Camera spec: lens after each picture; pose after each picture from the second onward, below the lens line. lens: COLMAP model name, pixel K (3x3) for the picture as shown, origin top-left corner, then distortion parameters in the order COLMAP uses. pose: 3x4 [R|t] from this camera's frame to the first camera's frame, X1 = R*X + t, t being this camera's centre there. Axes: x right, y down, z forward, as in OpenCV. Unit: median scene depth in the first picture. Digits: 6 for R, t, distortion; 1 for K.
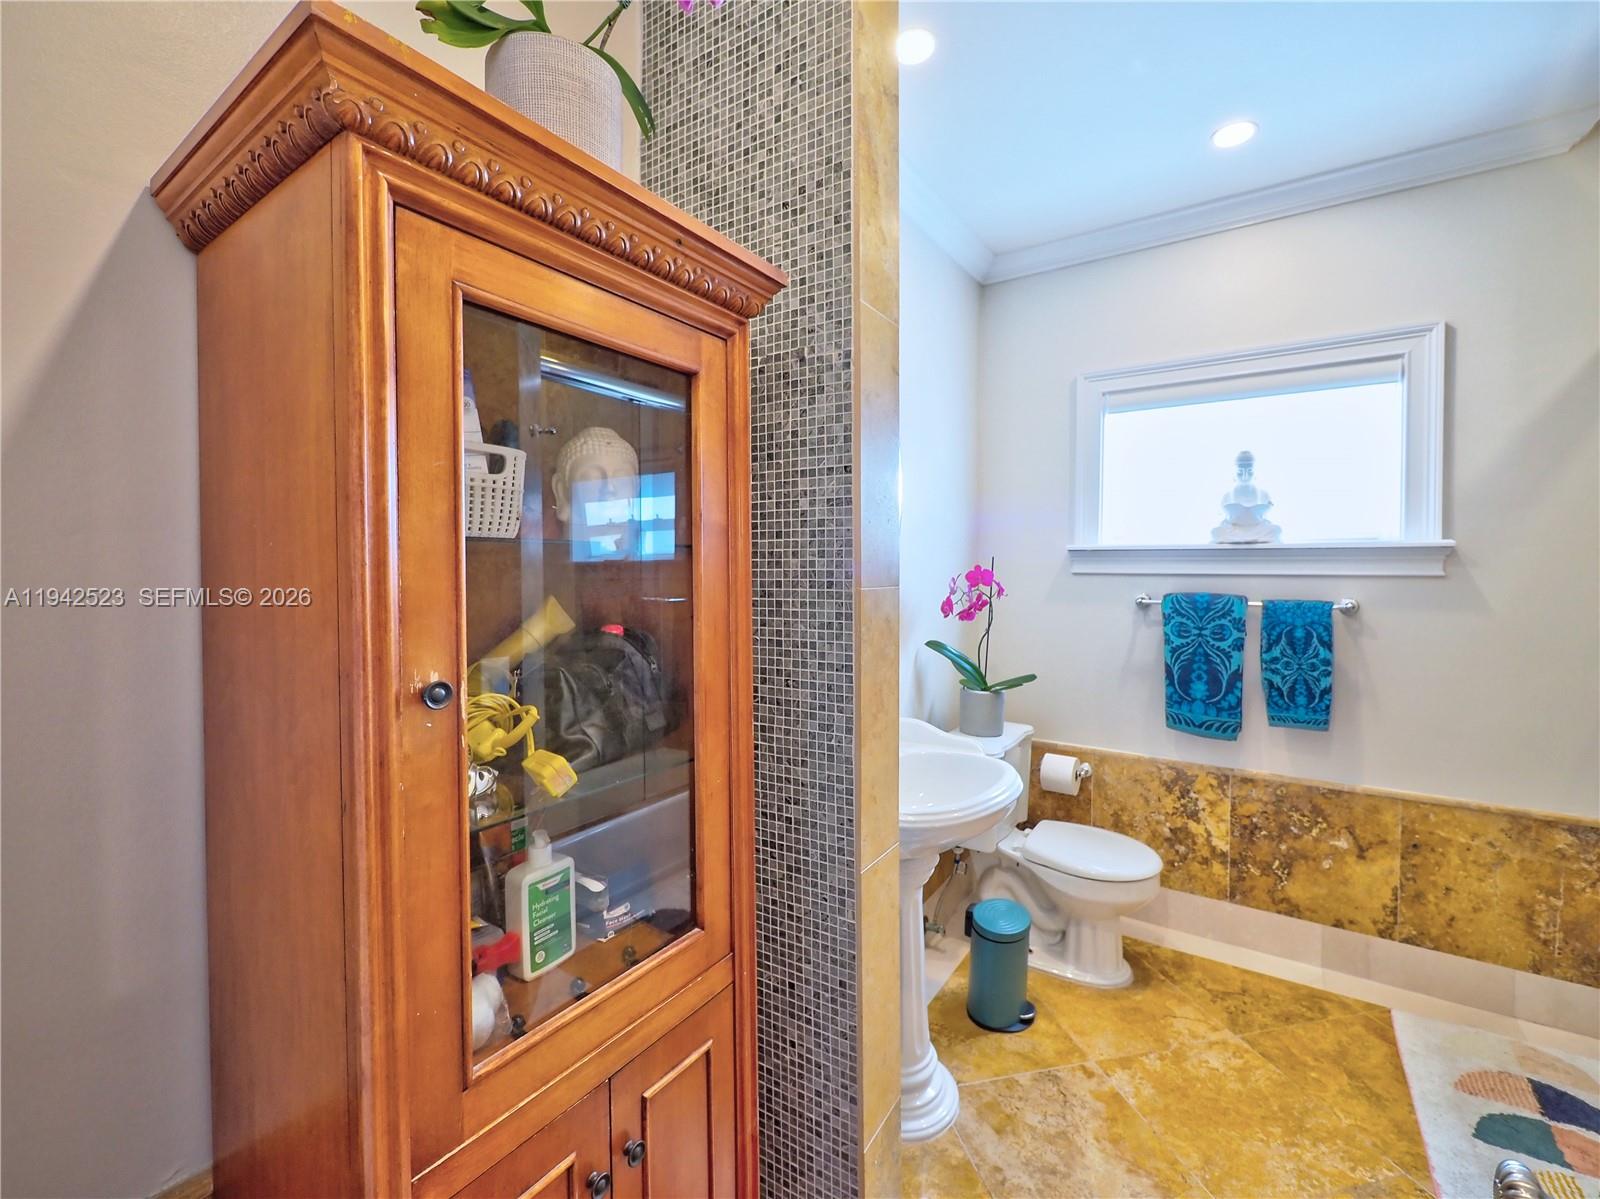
lens RADIAL K [[685.7, 0, 802.8], [0, 685.7, 580.1], [0, 0, 1]] dist [-0.007745, 0.000074]
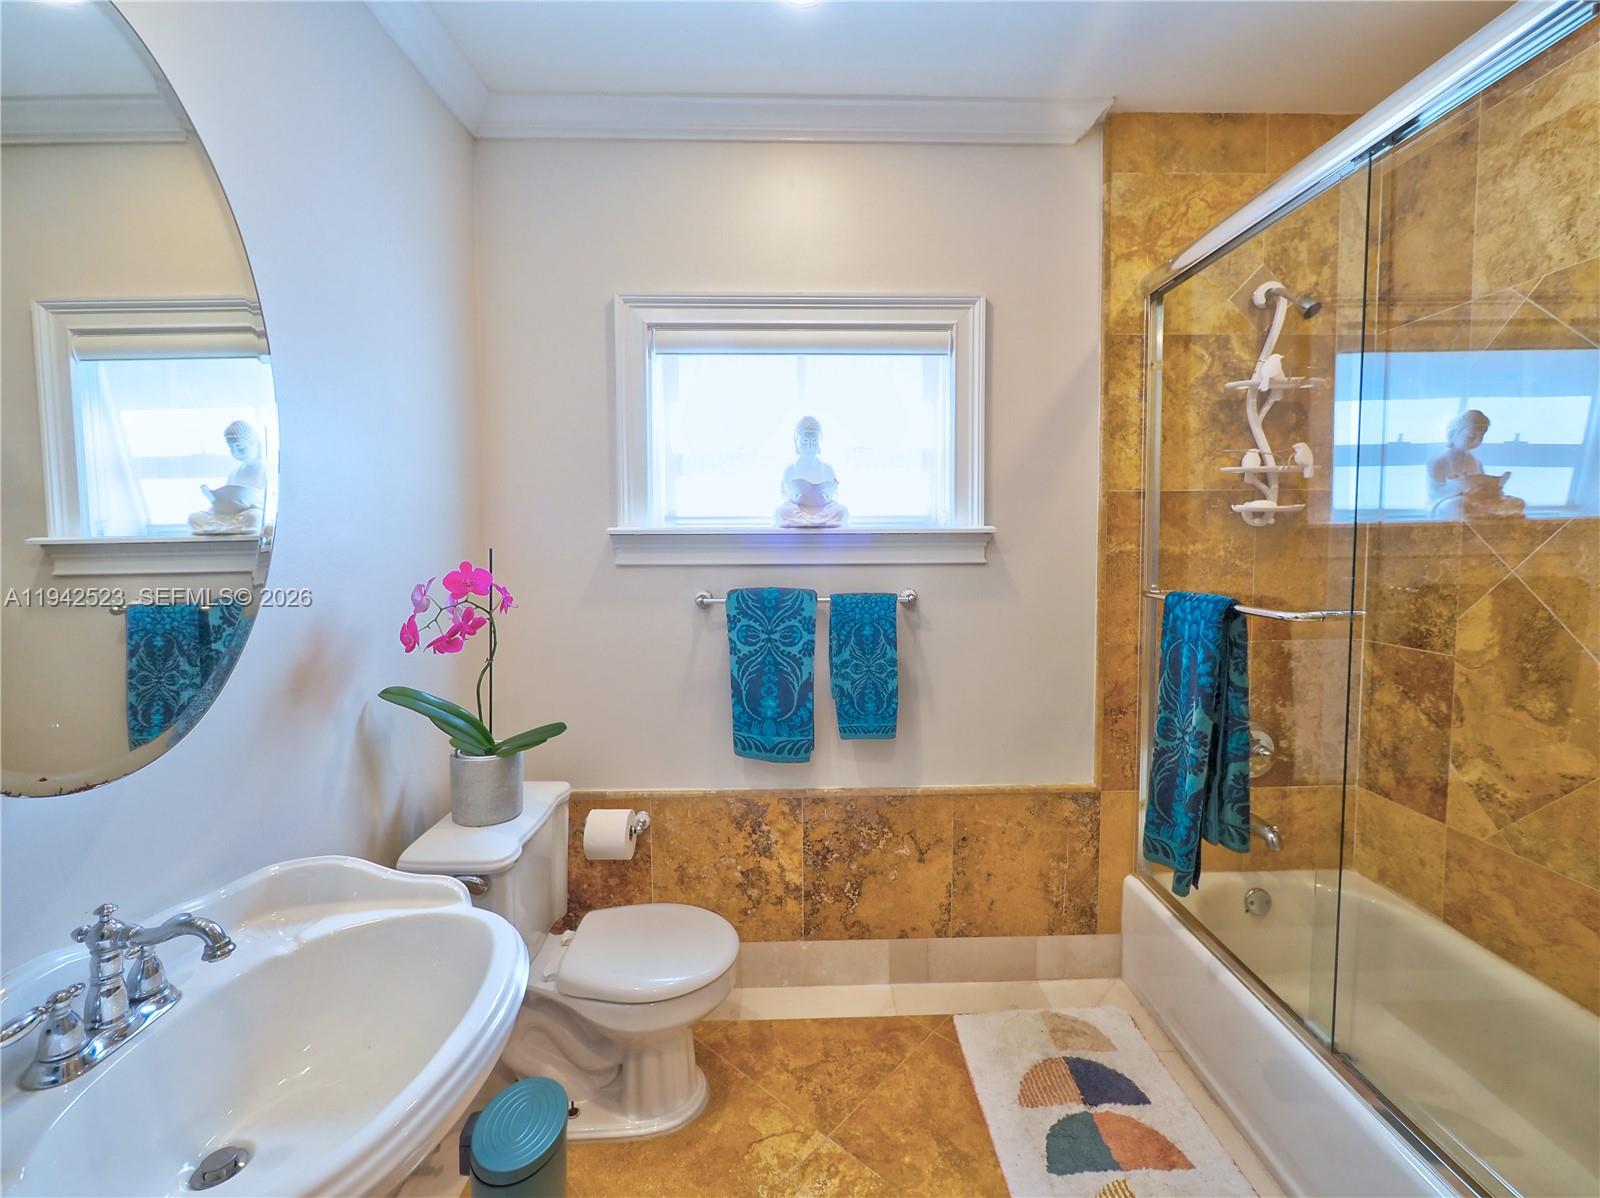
lens RADIAL K [[685.7, 0, 805.8], [0, 685.7, 587.3], [0, 0, 1]] dist [-0.007745, 0.000074]
pose [[0.811551, -0.048916, 0.582231, 0.149217], [0.018663, 0.998151, 0.057845, -0.030501], [-0.583984, -0.036078, 0.810963, 0.326588]]
